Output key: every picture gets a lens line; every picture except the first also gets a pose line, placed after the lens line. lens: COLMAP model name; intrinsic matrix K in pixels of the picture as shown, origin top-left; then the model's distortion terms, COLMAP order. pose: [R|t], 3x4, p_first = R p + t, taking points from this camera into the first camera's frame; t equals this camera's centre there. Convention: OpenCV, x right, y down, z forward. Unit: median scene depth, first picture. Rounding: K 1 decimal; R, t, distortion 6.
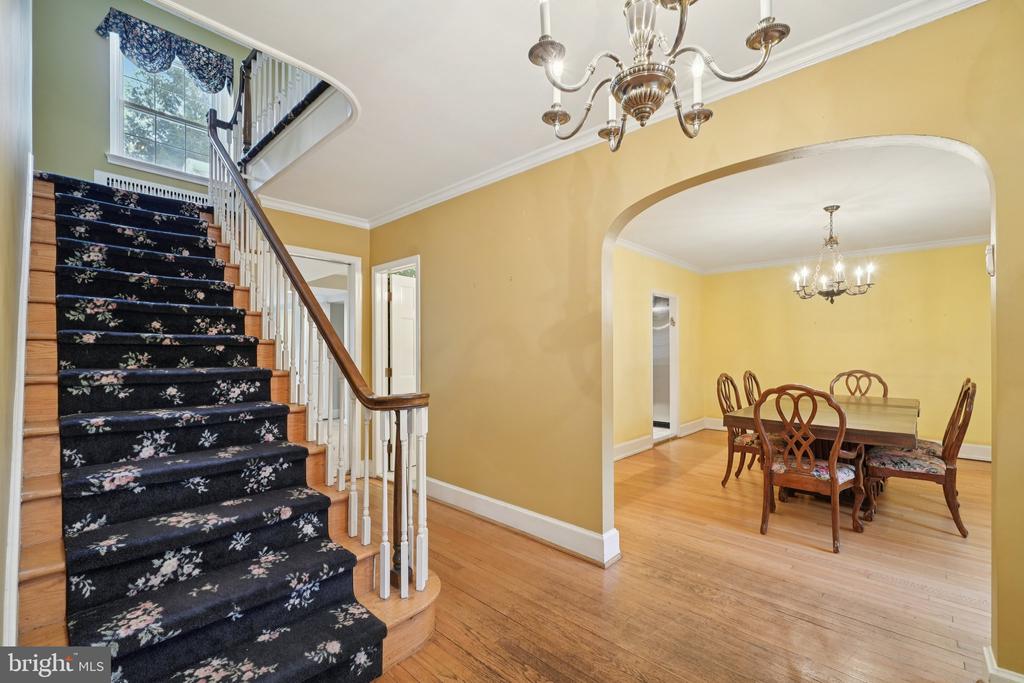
lens RADIAL K [[441.8, 0, 510.5], [0, 441.8, 348.6], [0, 0, 1]] dist [0.000423, -0.000405]
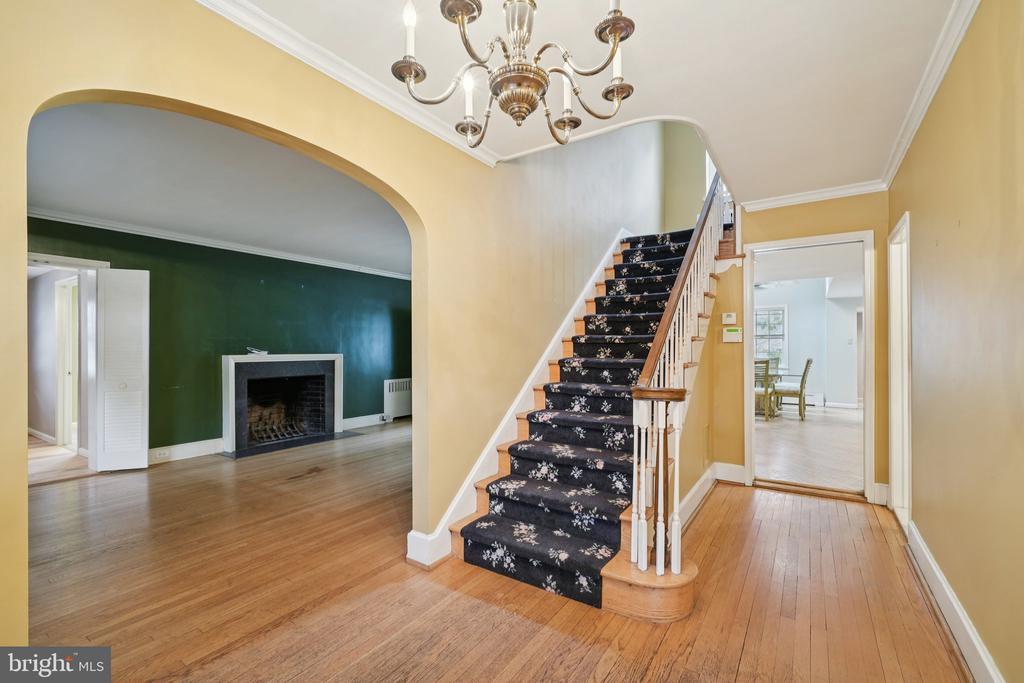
lens RADIAL K [[441.8, 0, 508.3], [0, 441.8, 346.0], [0, 0, 1]] dist [0.000423, -0.000405]
pose [[0.160084, -0.004168, -0.987095, 0.624349], [0.008893, 0.999957, -0.002780, 0.003004], [0.987063, -0.008333, 0.160114, 0.389294]]
